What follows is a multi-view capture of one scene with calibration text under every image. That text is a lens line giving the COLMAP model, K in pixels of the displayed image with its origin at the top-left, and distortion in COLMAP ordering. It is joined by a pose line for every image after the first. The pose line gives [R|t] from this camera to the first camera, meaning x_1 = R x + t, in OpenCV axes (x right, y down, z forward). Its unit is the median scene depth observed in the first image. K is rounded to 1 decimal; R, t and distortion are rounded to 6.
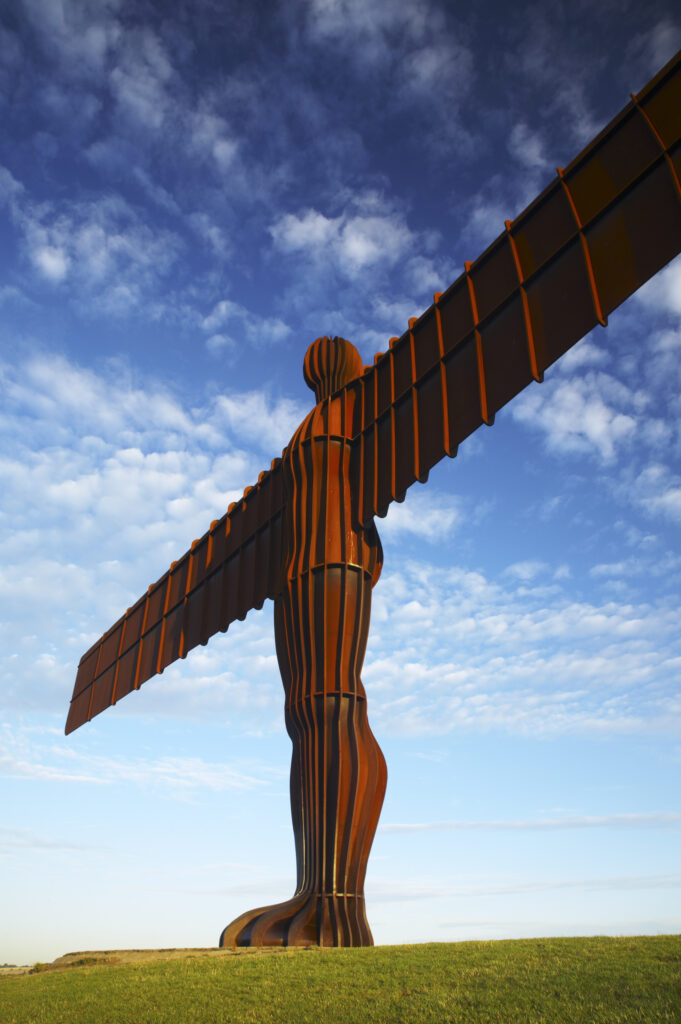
lens RADIAL K [[680.8, 0, 339.9], [0, 680.8, 512.4], [0, 0, 1]] dist [-0.098819, 0.036123]
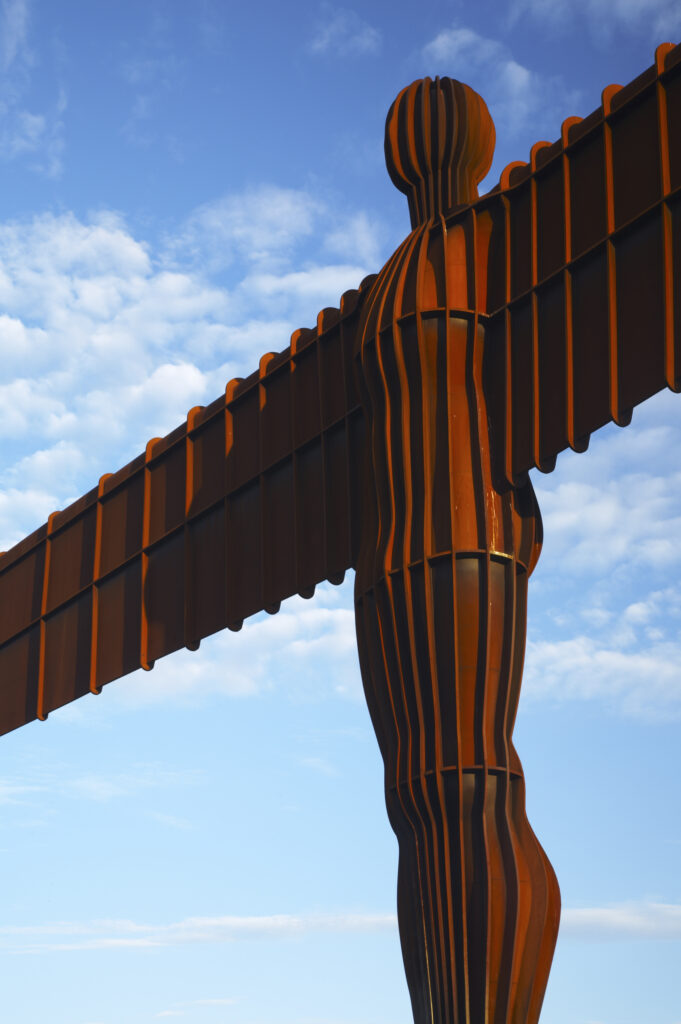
lens RADIAL K [[1584.1, 0, 344.9], [0, 1584.1, 501.9], [0, 0, 1]] dist [0.240814, 0.000000]
pose [[0.999858, 0.006968, 0.015360, -0.145656], [-0.009478, 0.985405, 0.169961, -0.216160], [-0.013952, -0.170082, 0.985331, -0.395530]]
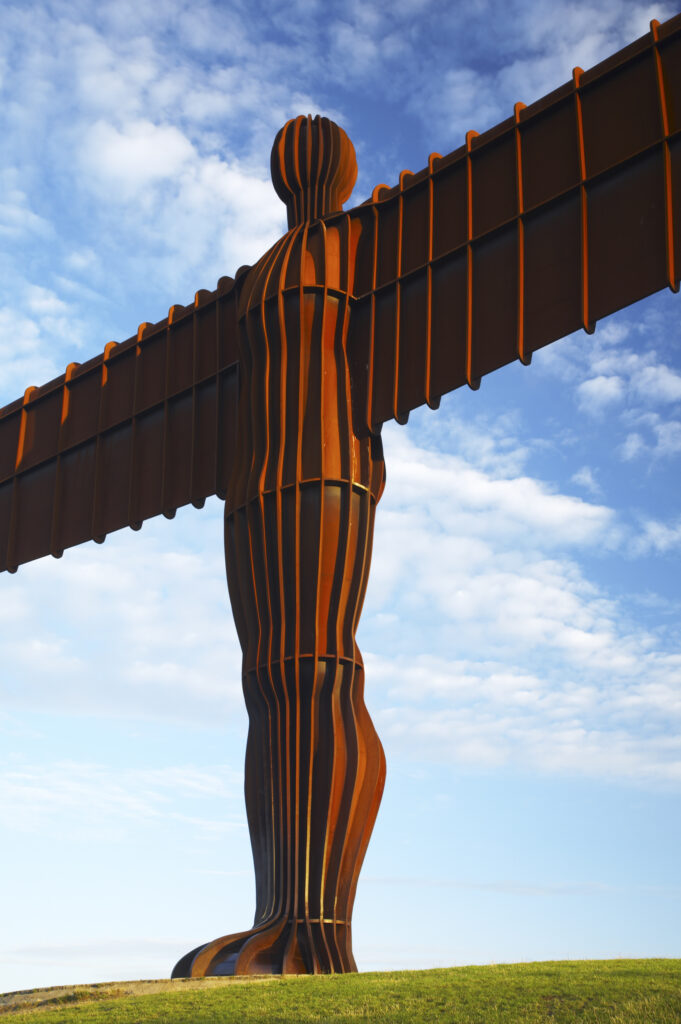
lens RADIAL K [[1163.0, 0, 330.7], [0, 1163.0, 458.9], [0, 0, 1]] dist [0.080241, 0.000000]
pose [[0.972701, 0.114703, 0.201732, -0.279004], [-0.140403, 0.983032, 0.118044, -0.099849], [-0.184769, -0.143145, 0.972301, -0.223380]]
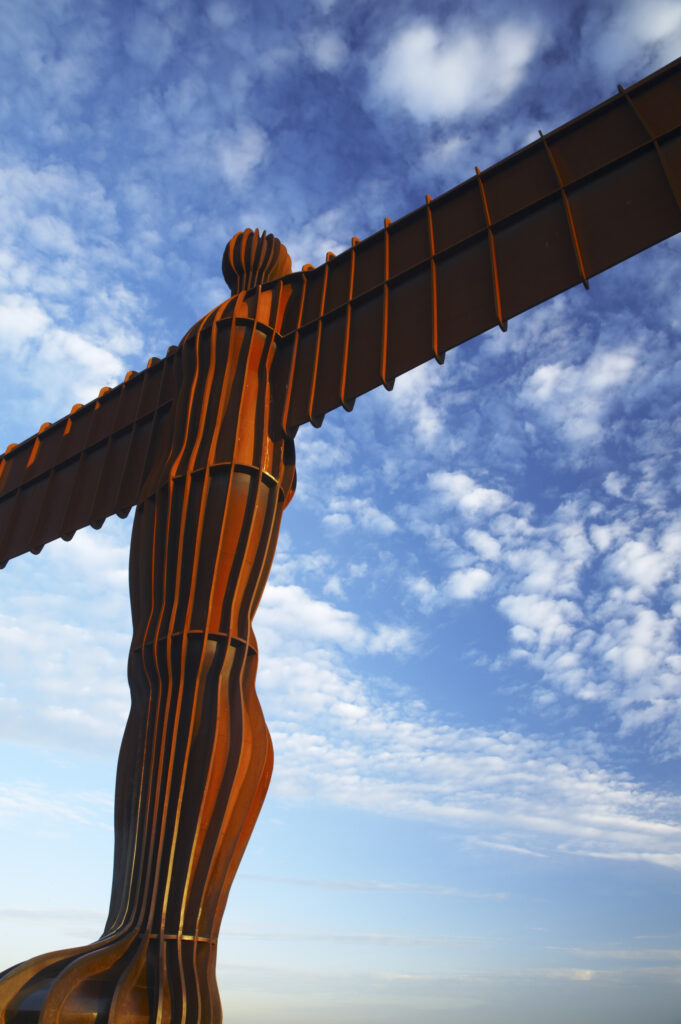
lens RADIAL K [[670.2, 0, 339.2], [0, 670.2, 508.6], [0, 0, 1]] dist [-0.092513, 0.019402]
pose [[0.929501, 0.234359, 0.284787, -0.112592], [-0.221246, 0.972105, -0.077860, 0.159379], [-0.295090, 0.009364, 0.955424, 0.299481]]
